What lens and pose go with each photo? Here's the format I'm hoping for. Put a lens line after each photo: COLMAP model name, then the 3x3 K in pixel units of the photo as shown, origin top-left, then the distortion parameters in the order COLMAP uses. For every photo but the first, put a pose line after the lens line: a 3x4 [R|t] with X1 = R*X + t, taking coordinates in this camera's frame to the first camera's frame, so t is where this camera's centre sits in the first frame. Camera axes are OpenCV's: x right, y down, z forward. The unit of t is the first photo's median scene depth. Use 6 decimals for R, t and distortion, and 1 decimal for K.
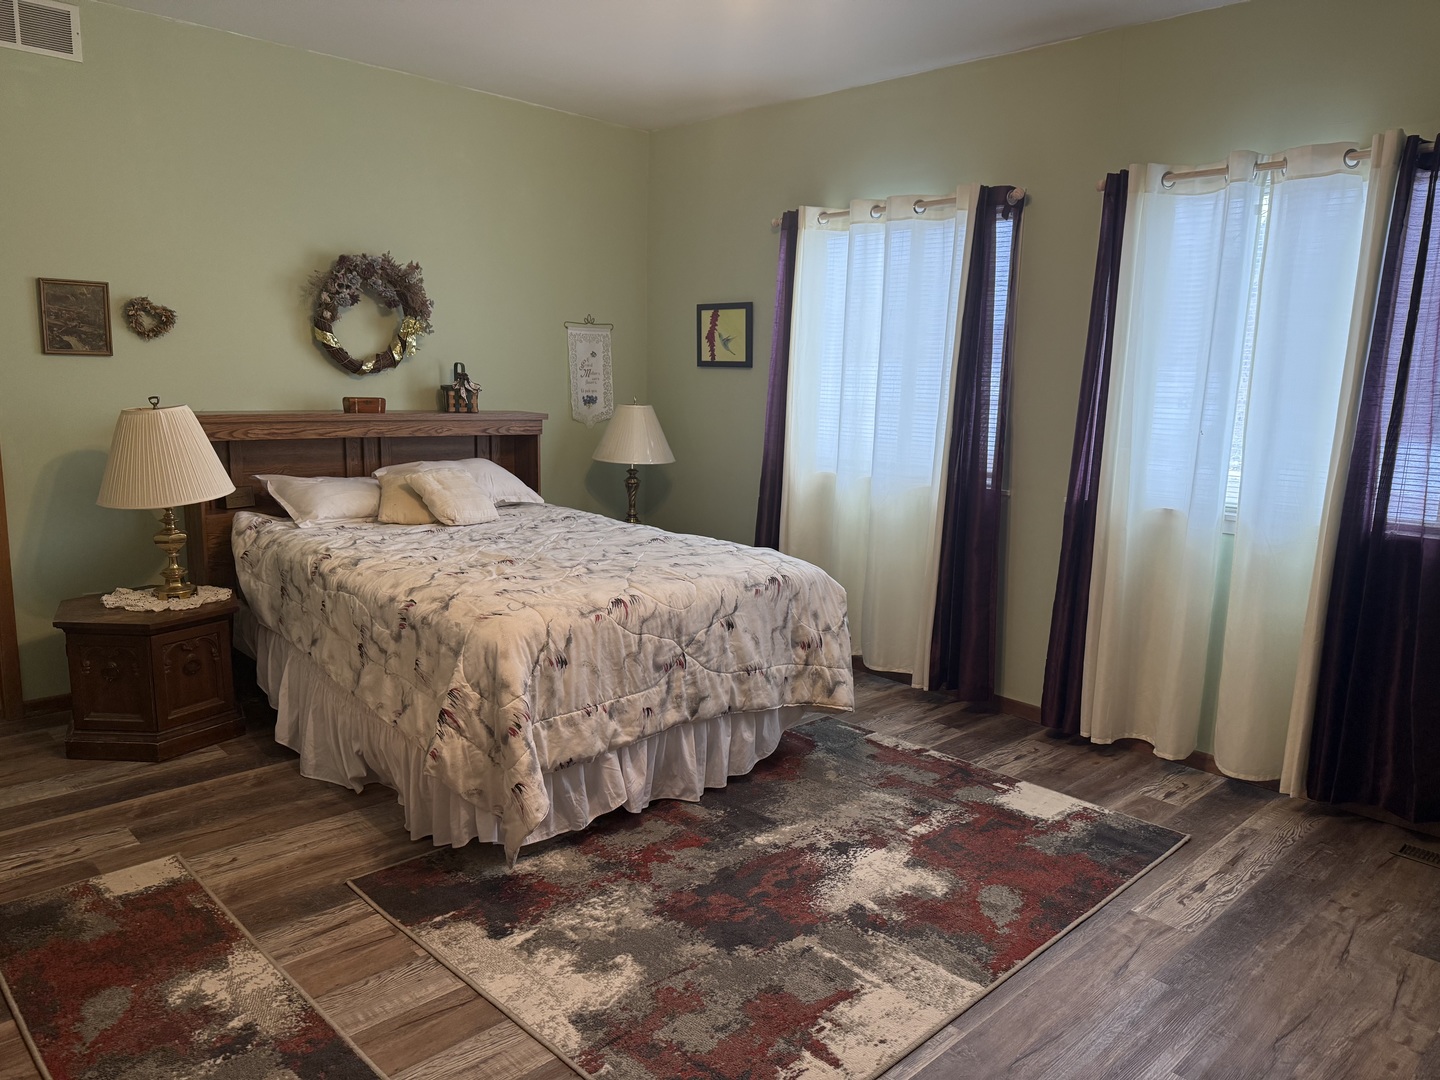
lens RADIAL K [[1014.6, 0, 718.6], [0, 1014.6, 545.9], [0, 0, 1]] dist [0.087471, -0.060953]
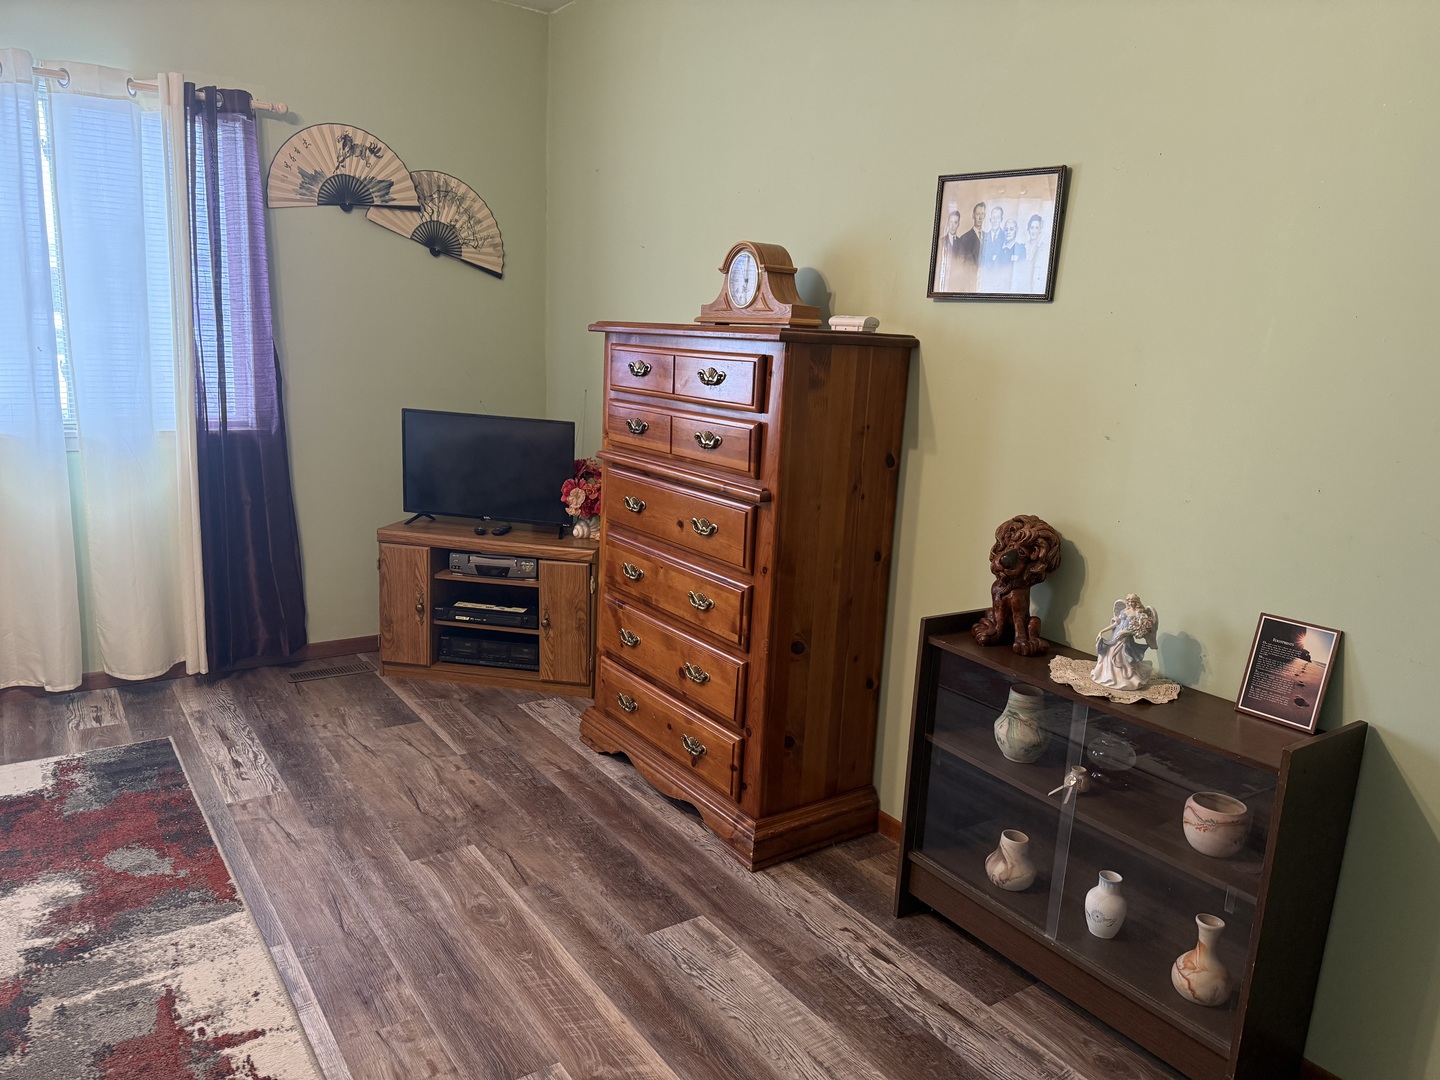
lens RADIAL K [[1014.6, 0, 718.4], [0, 1014.6, 542.2], [0, 0, 1]] dist [0.087471, -0.060953]
pose [[0.154277, -0.203924, 0.966754, -0.494342], [0.119489, 0.975138, 0.186624, -0.047391], [-0.980776, 0.086725, 0.174808, 0.294665]]
